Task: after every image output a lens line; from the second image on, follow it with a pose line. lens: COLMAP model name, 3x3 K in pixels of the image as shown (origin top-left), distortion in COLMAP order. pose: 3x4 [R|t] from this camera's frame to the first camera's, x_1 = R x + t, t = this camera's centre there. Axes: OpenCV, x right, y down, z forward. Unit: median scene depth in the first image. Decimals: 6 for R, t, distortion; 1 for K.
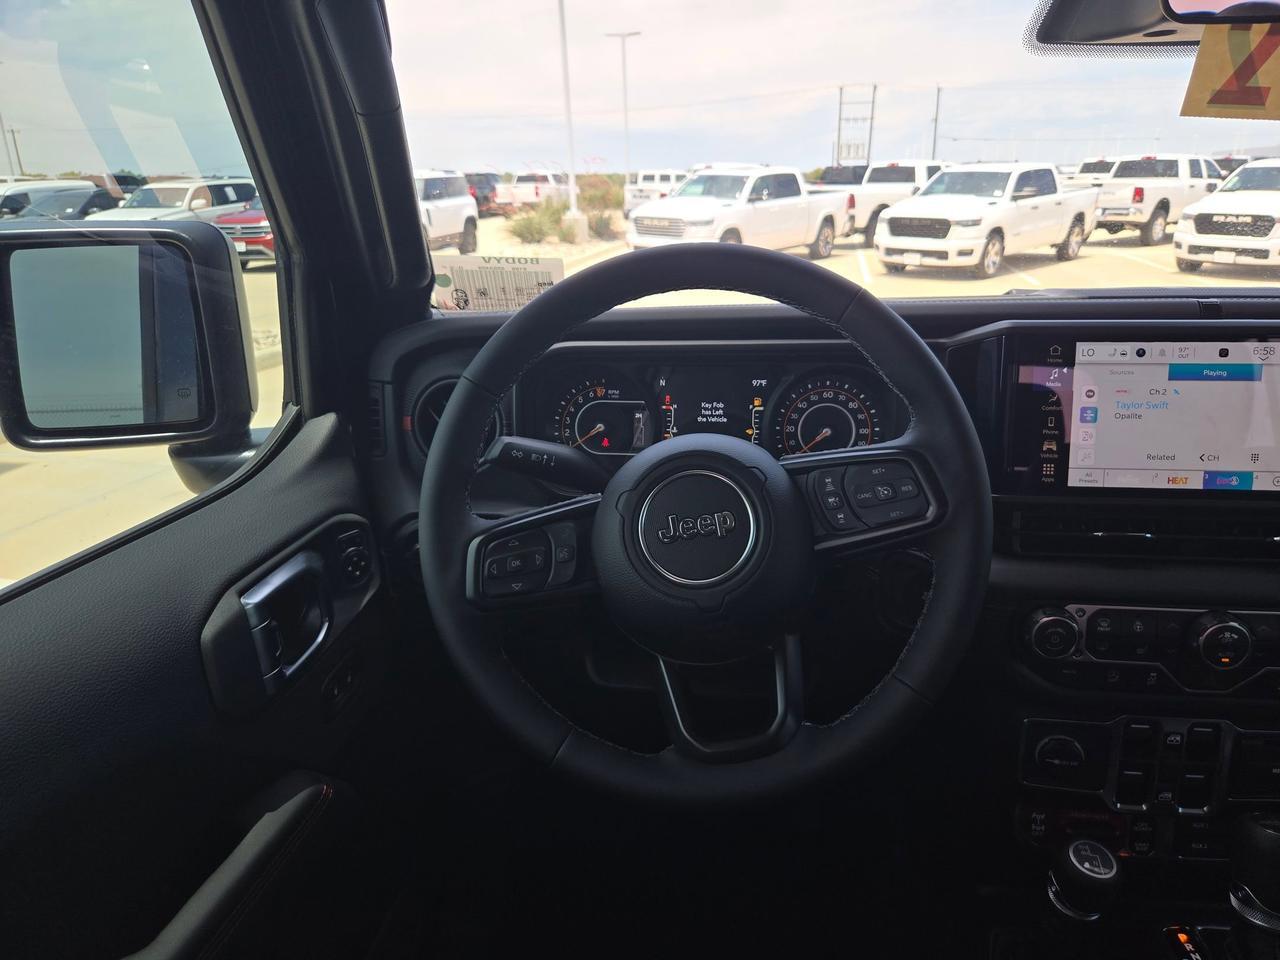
lens RADIAL K [[885.1, 0, 640.0], [0, 885.1, 480.0], [0, 0, 1]] dist [0.053761, -0.002988]
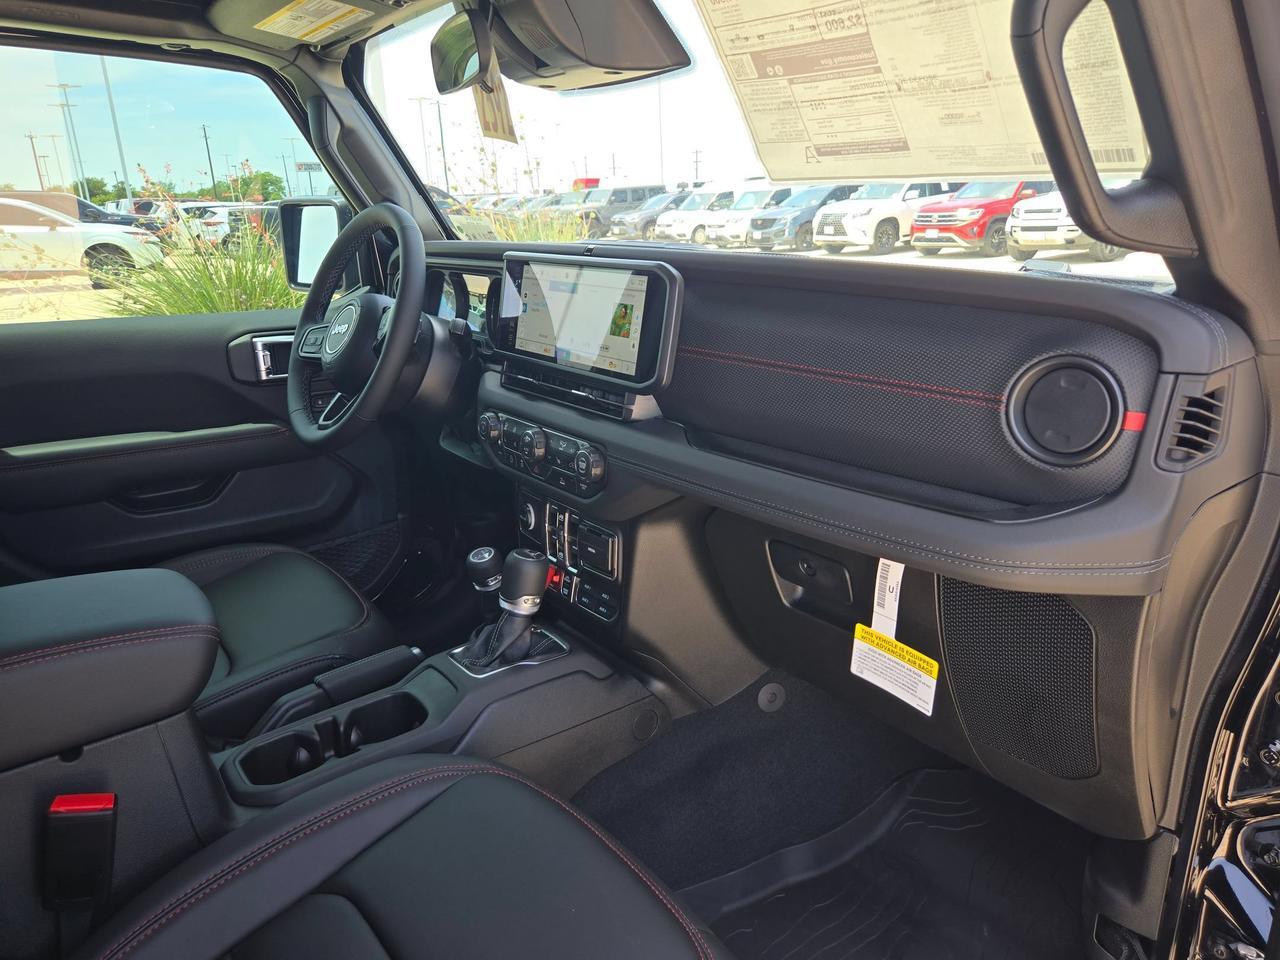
lens RADIAL K [[885.1, 0, 640.0], [0, 885.1, 480.0], [0, 0, 1]] dist [0.053761, -0.002988]
pose [[0.694161, 0.226684, -0.683195, 0.794329], [-0.220224, 0.970489, 0.098250, 0.013822], [0.685305, 0.082255, 0.723596, -0.030475]]
